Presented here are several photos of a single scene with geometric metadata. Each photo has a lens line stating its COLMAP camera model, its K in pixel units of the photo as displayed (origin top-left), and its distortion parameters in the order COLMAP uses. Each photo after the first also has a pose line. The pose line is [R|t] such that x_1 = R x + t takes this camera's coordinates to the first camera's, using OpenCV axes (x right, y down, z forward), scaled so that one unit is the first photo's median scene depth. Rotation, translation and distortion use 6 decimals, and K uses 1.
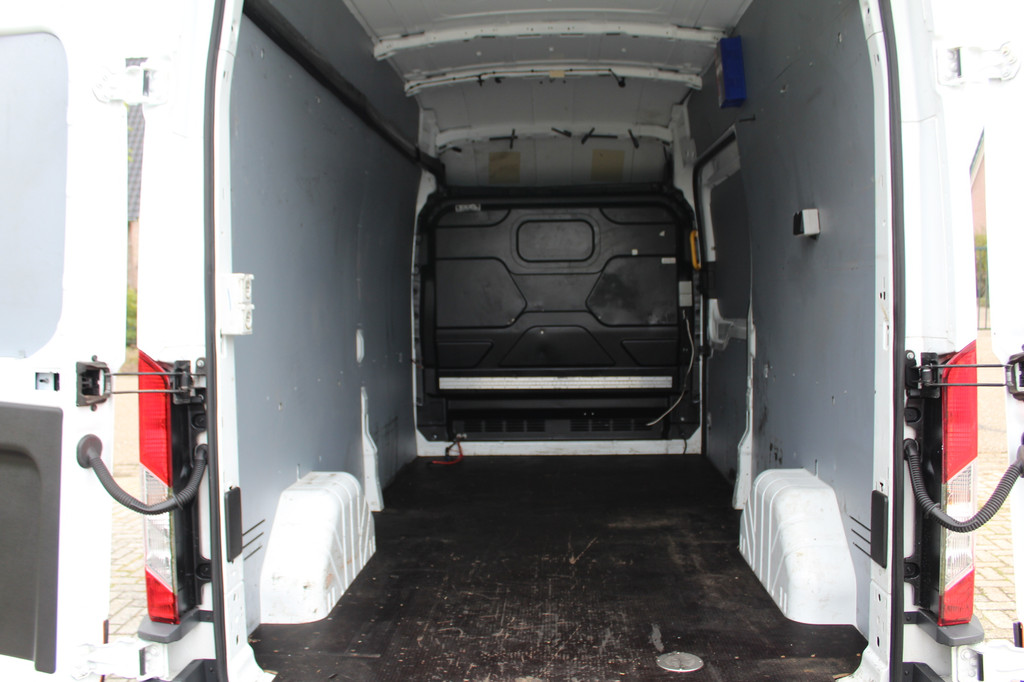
lens RADIAL K [[855.1, 0, 512.0], [0, 855.1, 341.0], [0, 0, 1]] dist [-0.136699, 0.112560]
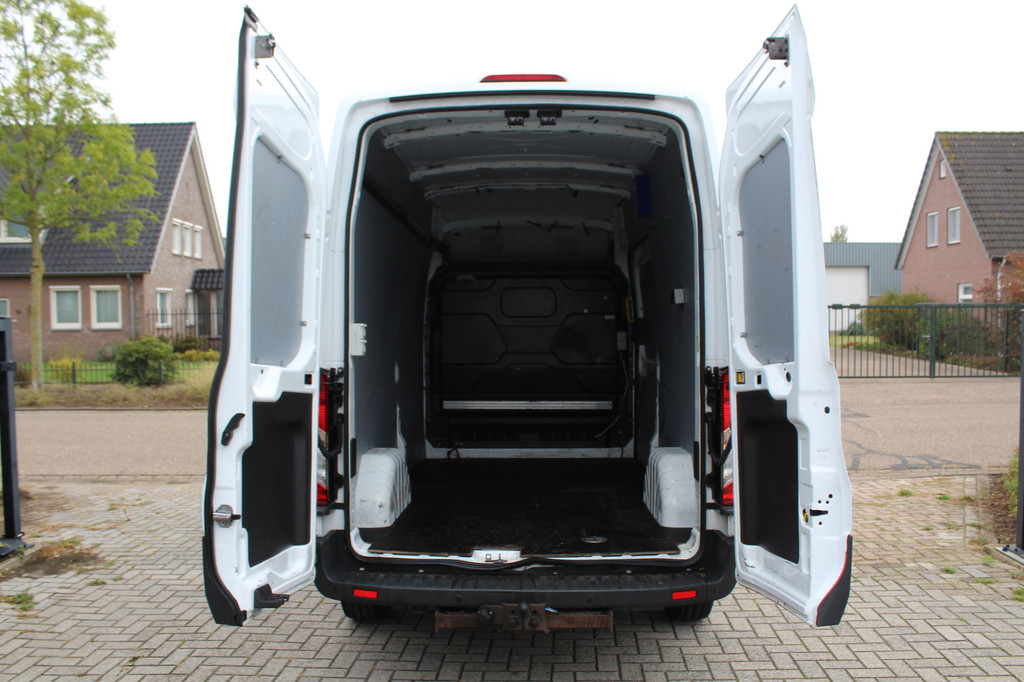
lens RADIAL K [[824.4, 0, 510.7], [0, 824.4, 345.6], [0, 0, 1]] dist [-0.151216, 0.127113]
pose [[0.999577, 0.010147, 0.027242, -0.014196], [-0.008655, 0.998484, -0.054364, 0.026575], [-0.027753, 0.054106, 0.998149, -0.337271]]
